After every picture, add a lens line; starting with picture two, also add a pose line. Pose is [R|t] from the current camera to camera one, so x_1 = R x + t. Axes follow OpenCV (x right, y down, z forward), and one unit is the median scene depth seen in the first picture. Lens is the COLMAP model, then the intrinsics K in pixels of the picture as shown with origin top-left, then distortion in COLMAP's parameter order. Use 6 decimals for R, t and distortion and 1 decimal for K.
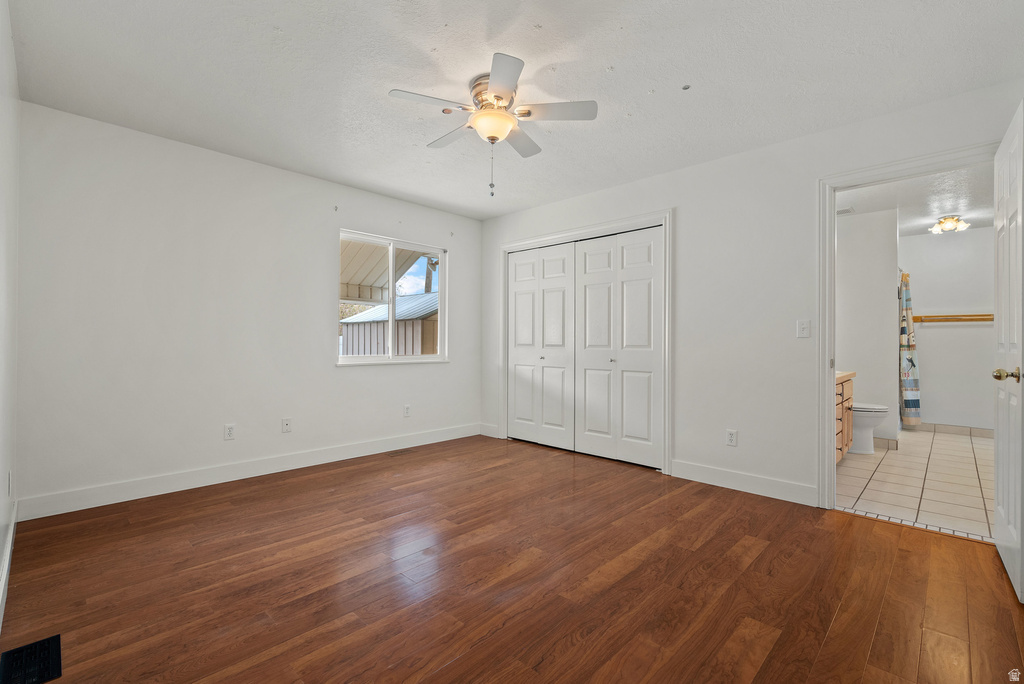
lens RADIAL K [[441.6, 0, 518.7], [0, 441.6, 338.5], [0, 0, 1]] dist [-0.003664, 0.000224]
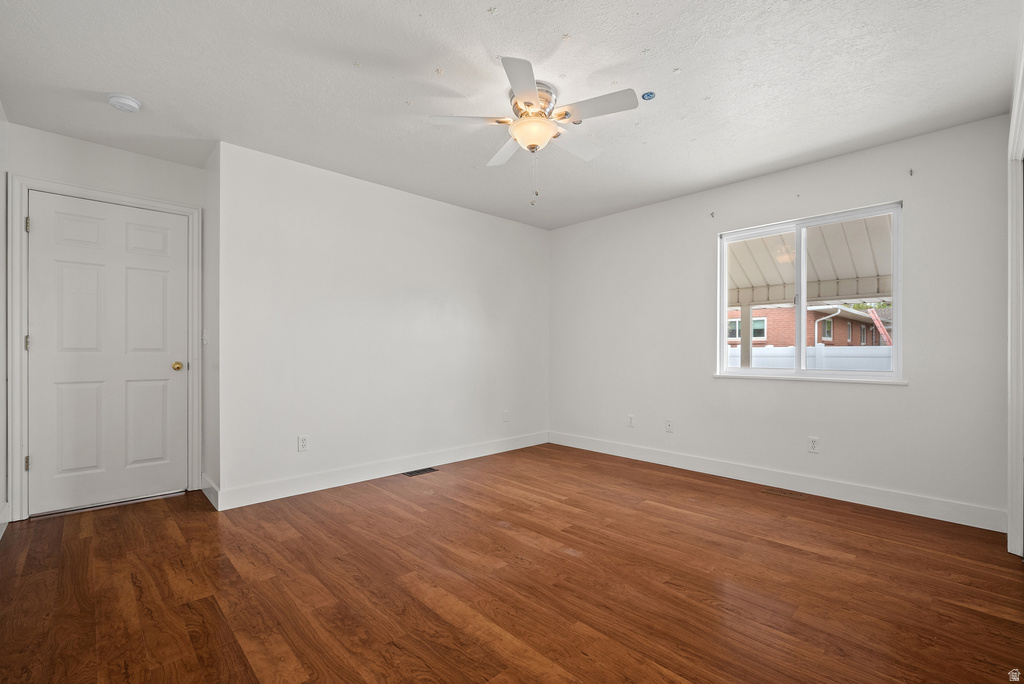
lens RADIAL K [[441.6, 0, 518.6], [0, 441.6, 351.2], [0, 0, 1]] dist [-0.003664, 0.000224]
pose [[-0.016966, -0.003968, -0.999848, 0.875310], [0.006794, 0.999969, -0.004083, 0.012601], [0.999833, -0.006862, -0.016939, 0.919315]]
